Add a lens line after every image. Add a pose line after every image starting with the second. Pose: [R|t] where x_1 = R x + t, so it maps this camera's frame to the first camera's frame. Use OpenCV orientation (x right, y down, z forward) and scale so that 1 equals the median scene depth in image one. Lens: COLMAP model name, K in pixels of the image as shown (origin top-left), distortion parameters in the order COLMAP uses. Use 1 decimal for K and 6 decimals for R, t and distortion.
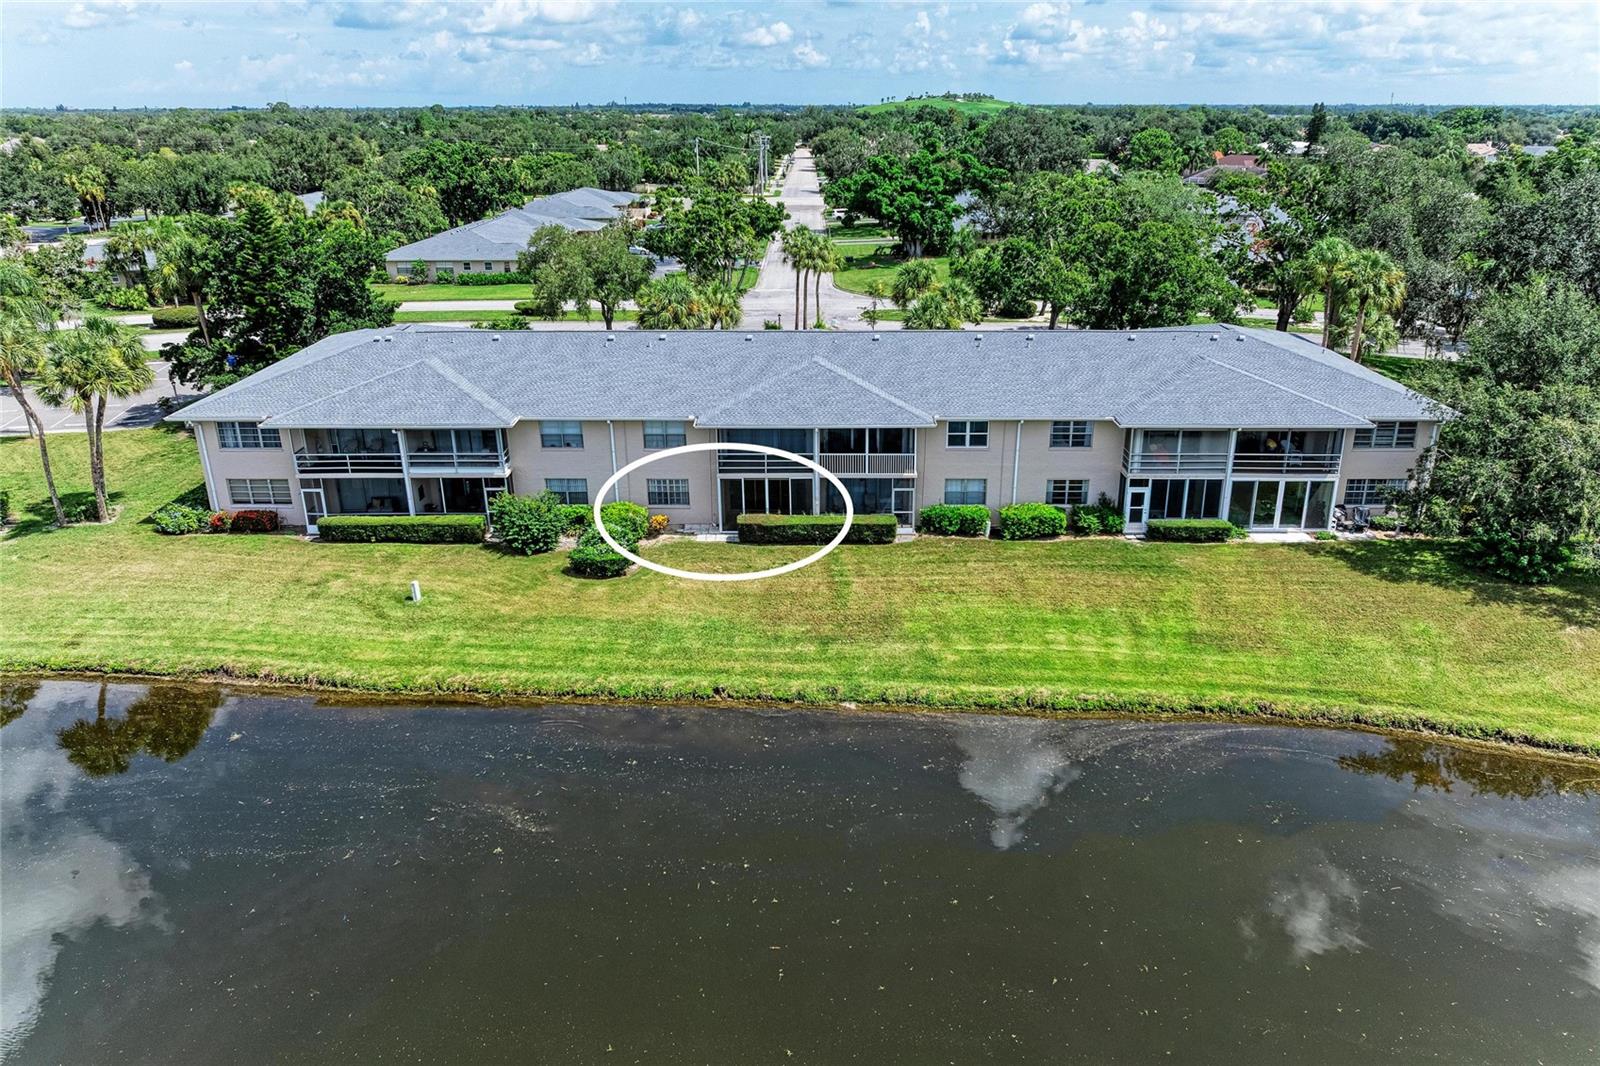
lens RADIAL K [[1114.0, 0, 800.0], [0, 1114.0, 533.0], [0, 0, 1]] dist [-0.010544, -0.001189]
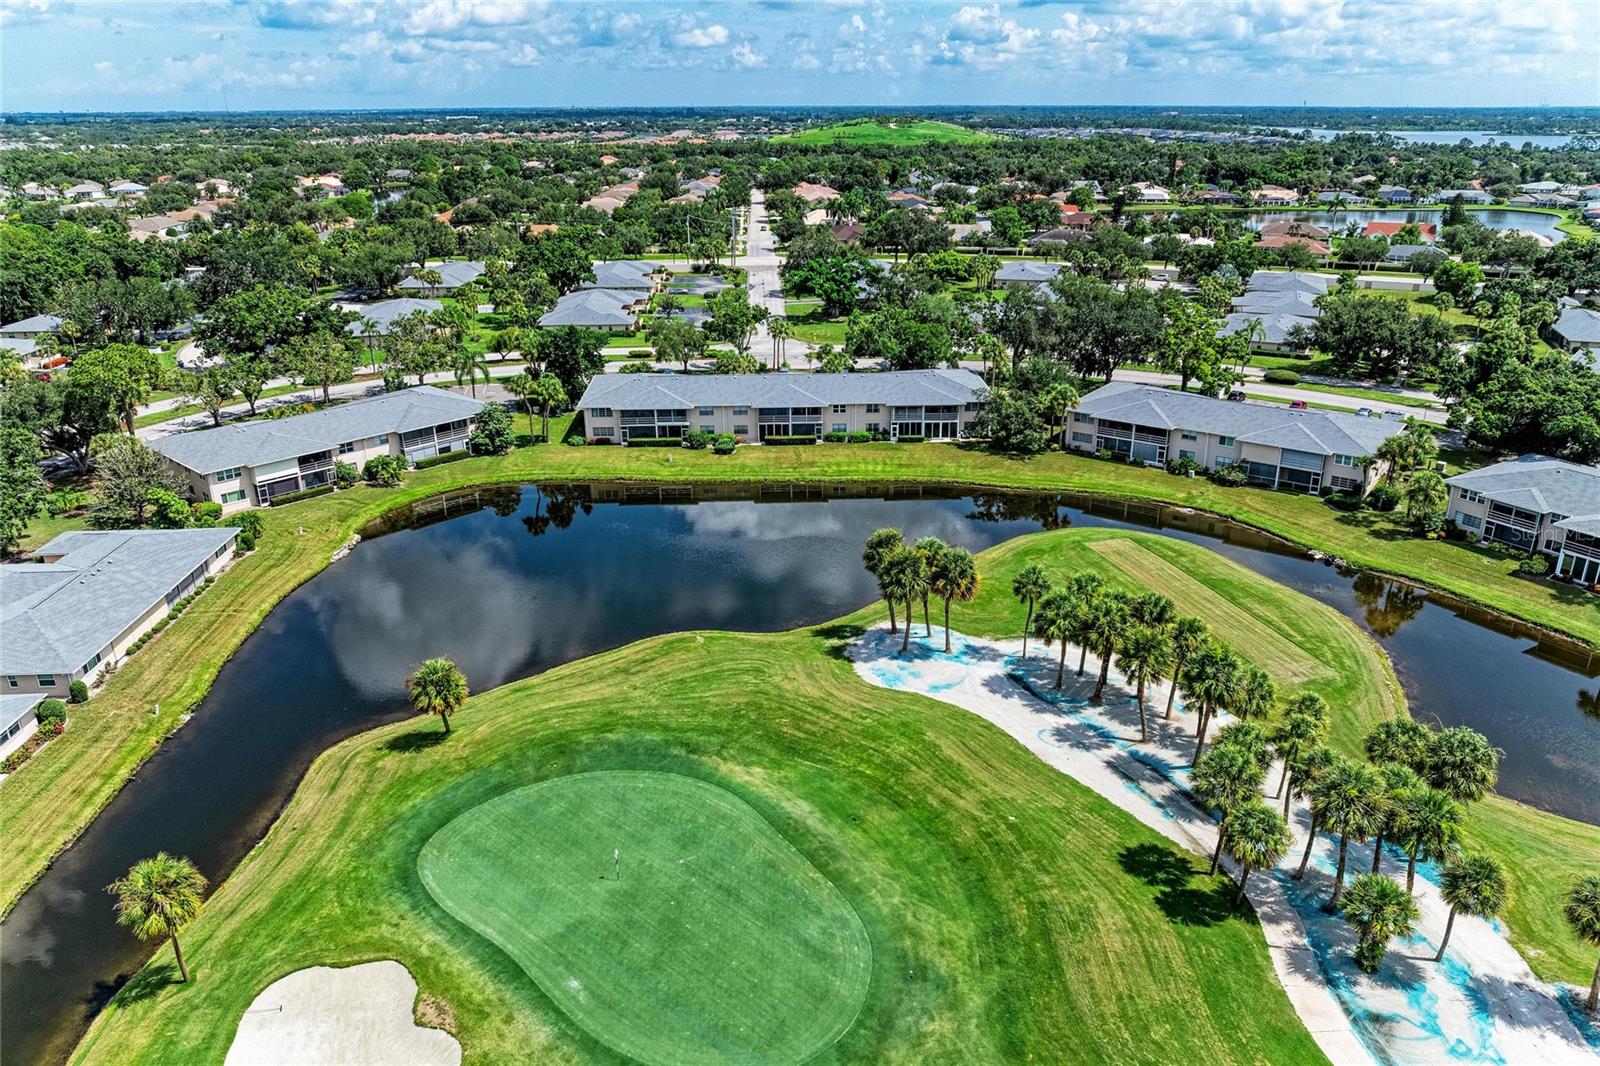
lens RADIAL K [[1114.0, 0, 800.0], [0, 1114.0, 533.0], [0, 0, 1]] dist [-0.010544, -0.001189]
pose [[0.998629, -0.019069, 0.048744, -0.113306], [0.019086, 0.999818, 0.000105, 0.250466], [-0.048737, 0.000826, 0.998811, -2.056081]]
